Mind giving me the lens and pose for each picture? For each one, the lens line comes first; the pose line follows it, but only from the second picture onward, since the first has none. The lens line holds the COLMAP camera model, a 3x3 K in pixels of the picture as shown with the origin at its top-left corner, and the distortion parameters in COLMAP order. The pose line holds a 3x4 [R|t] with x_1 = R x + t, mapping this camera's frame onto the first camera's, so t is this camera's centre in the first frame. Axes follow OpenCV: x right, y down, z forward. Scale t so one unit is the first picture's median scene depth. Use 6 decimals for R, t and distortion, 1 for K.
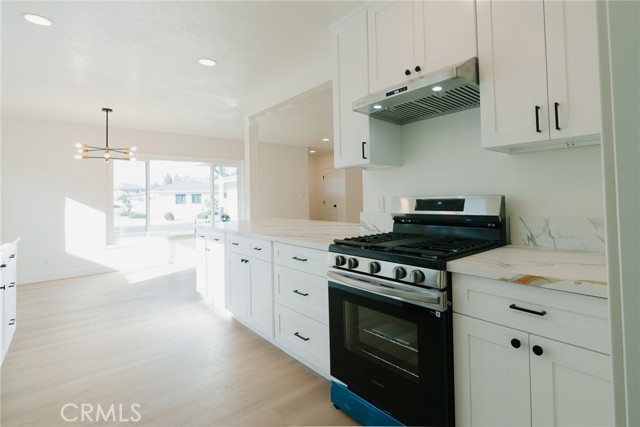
lens RADIAL K [[294.8, 0, 341.1], [0, 294.8, 199.6], [0, 0, 1]] dist [-0.000510, -0.000215]
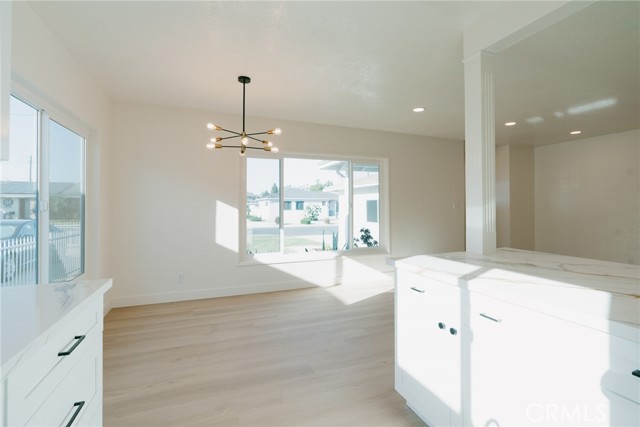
lens RADIAL K [[292.4, 0, 320.0], [0, 292.4, 213.5], [0, 0, 1]] dist [-0.000128, -0.000104]
pose [[0.926491, 0.029975, -0.375121, -0.310219], [-0.023011, 0.999470, 0.023030, -0.004507], [0.375612, -0.012706, 0.926690, 0.363795]]
